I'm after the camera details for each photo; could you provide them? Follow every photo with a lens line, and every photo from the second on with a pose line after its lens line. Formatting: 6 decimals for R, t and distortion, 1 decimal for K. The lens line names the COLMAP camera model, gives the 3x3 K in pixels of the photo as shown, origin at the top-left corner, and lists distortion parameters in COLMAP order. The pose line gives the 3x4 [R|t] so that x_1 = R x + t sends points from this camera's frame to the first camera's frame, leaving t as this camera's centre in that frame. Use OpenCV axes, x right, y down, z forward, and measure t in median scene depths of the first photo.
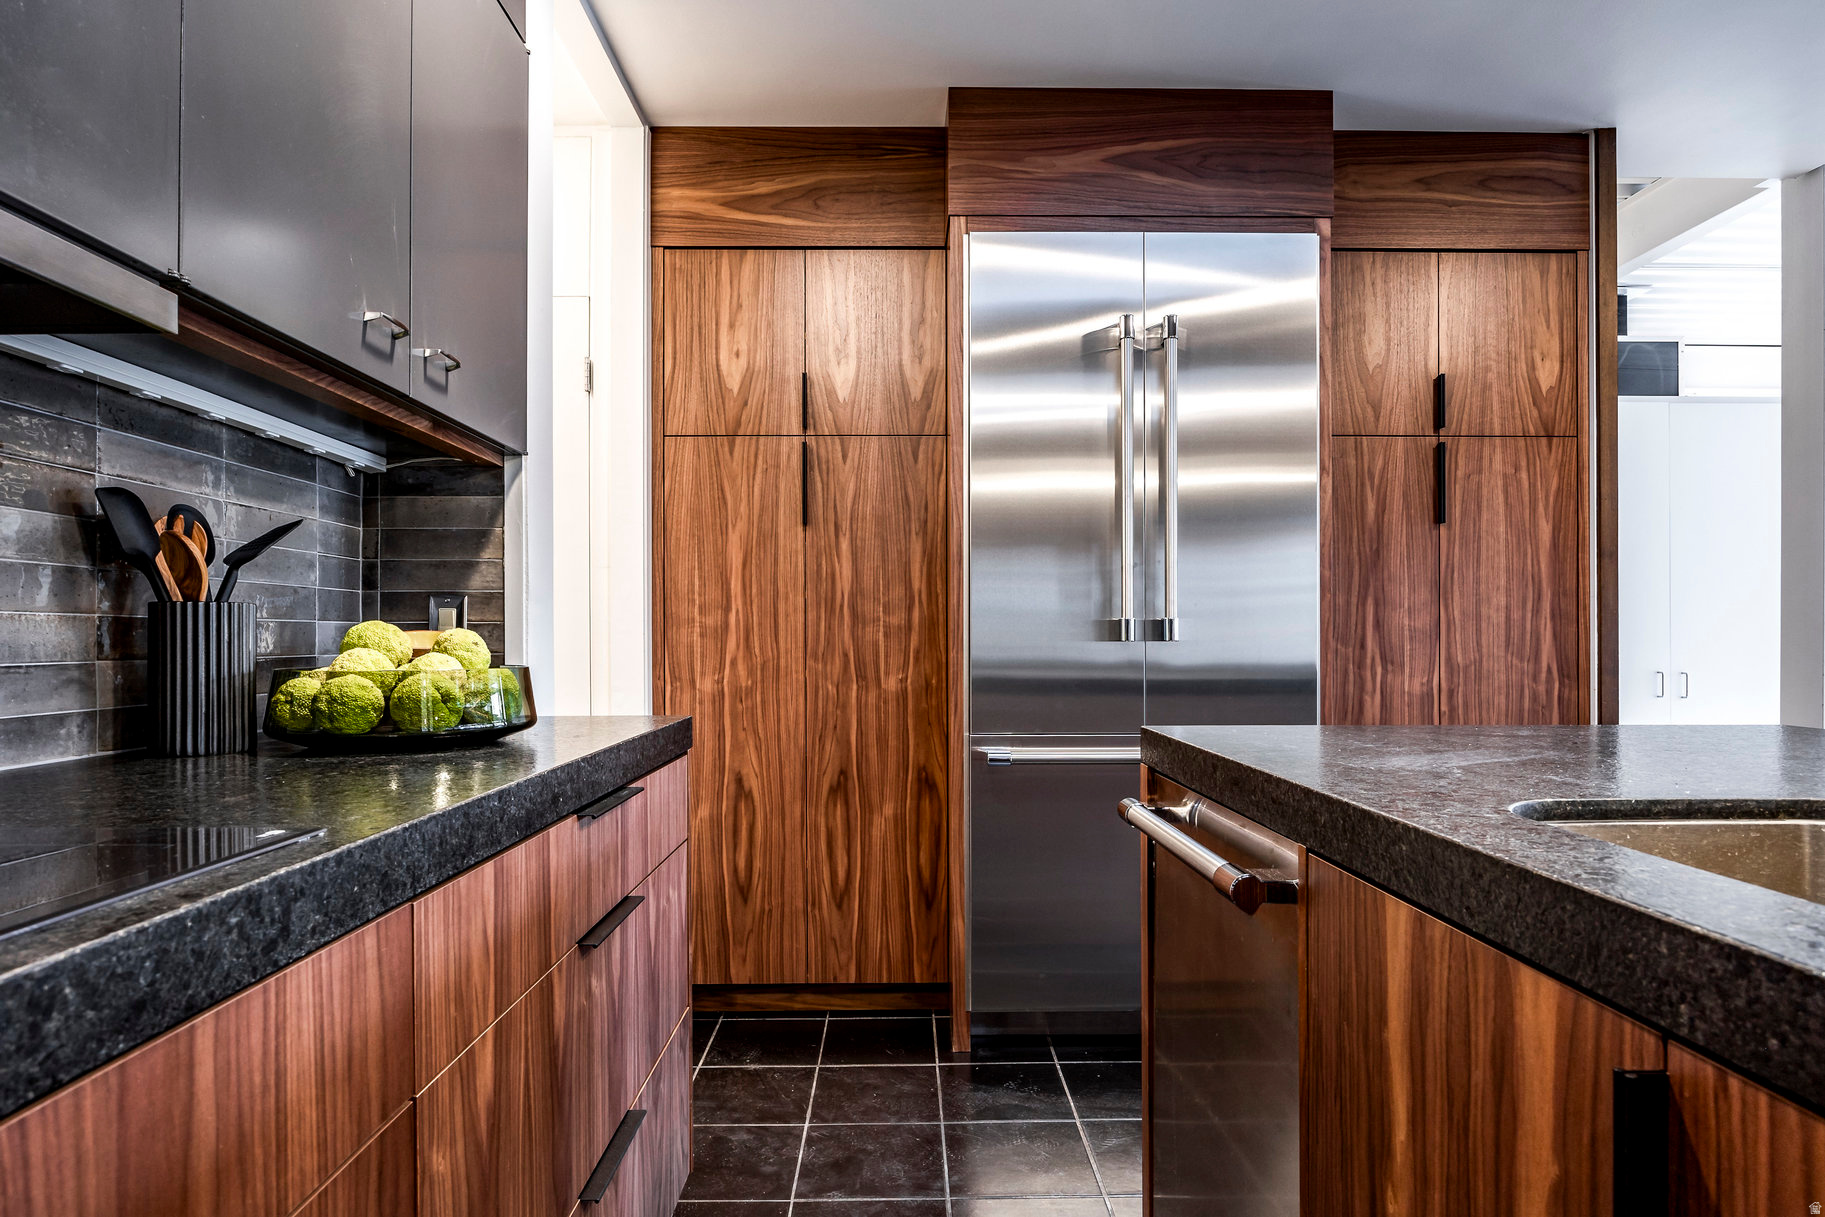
lens RADIAL K [[1003.7, 0, 967.1], [0, 1003.7, 643.8], [0, 0, 1]] dist [0.007022, 0.000877]
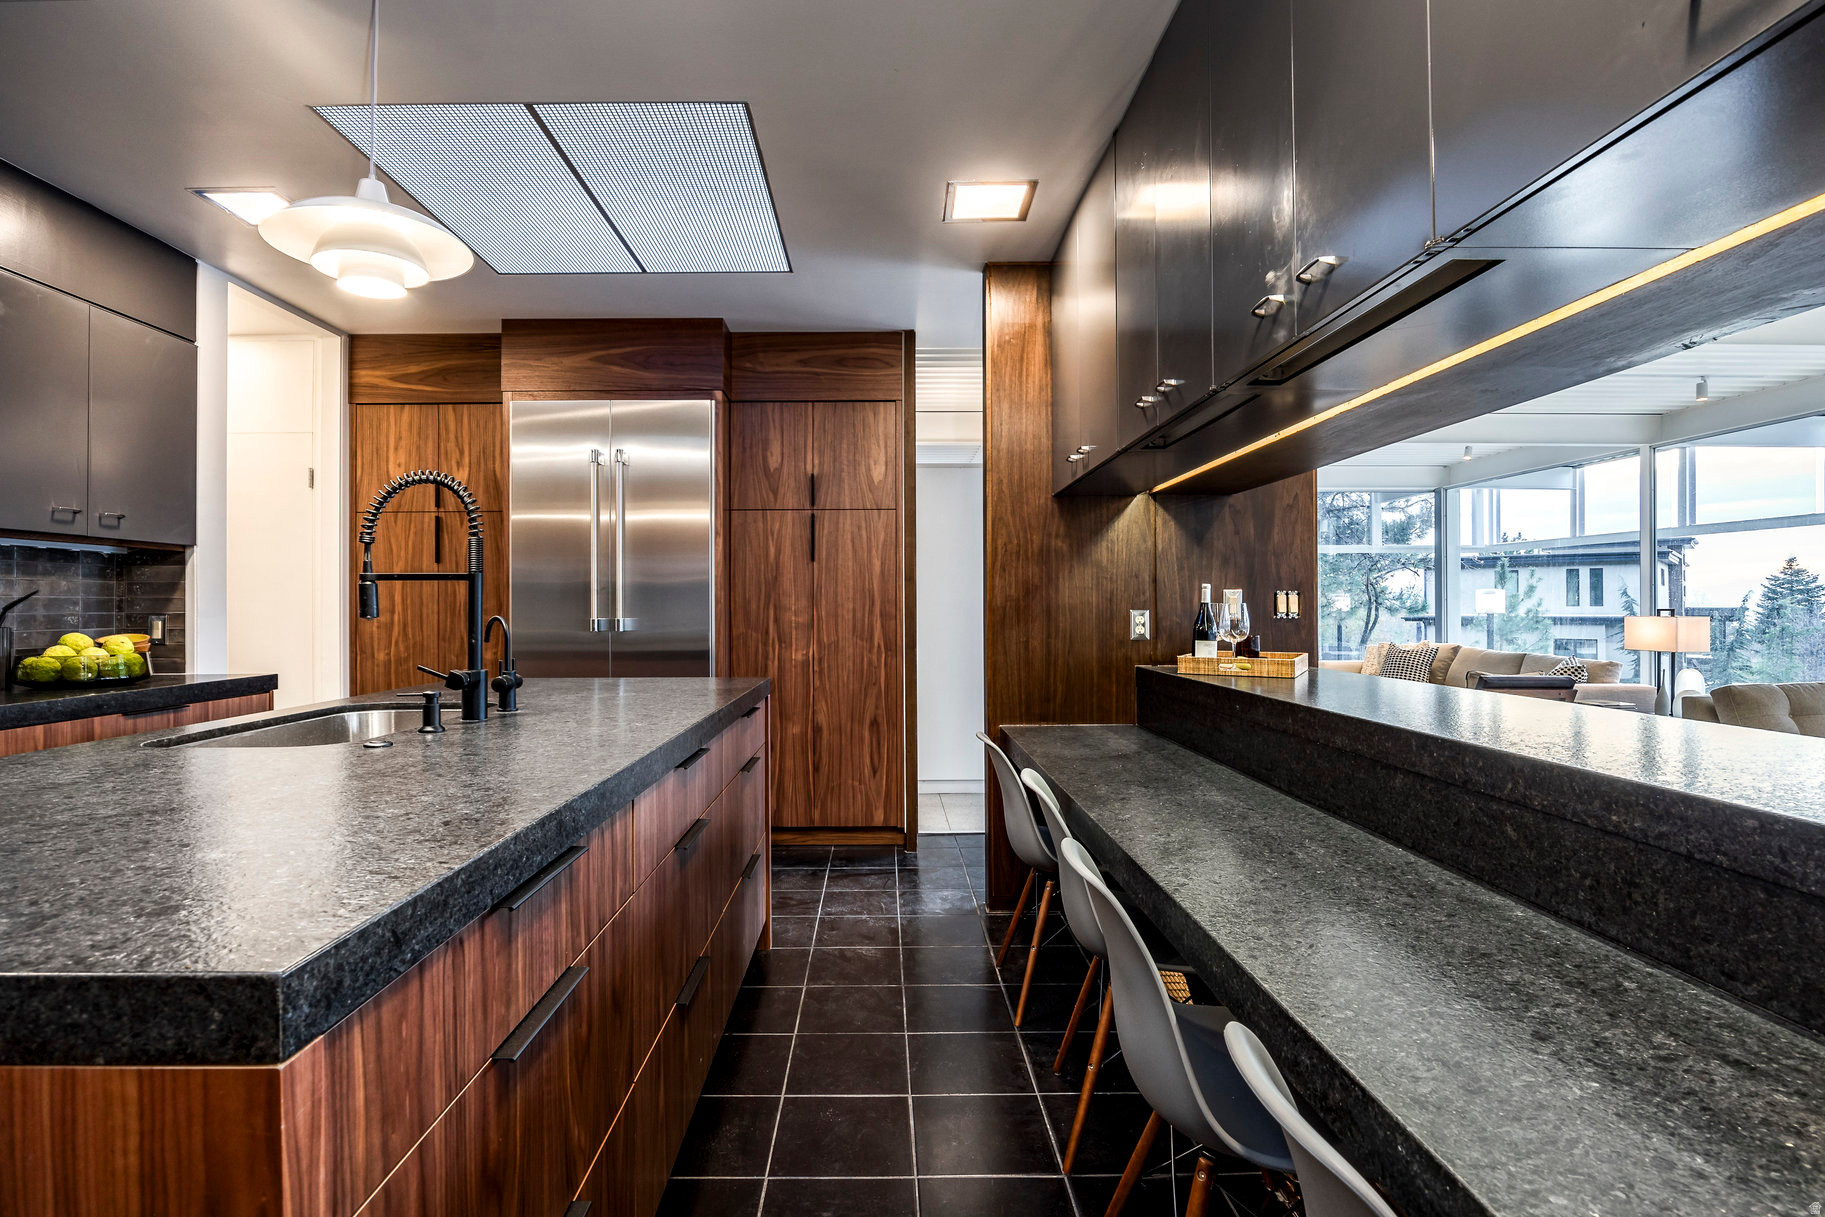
lens RADIAL K [[895.9, 0, 961.5], [0, 895.9, 610.0], [0, 0, 1]] dist [-0.002031, -0.000497]
pose [[0.999973, -0.002358, -0.006954, 0.748851], [0.002326, 0.999987, -0.004509, -0.029036], [0.006965, 0.004493, 0.999966, -0.533593]]
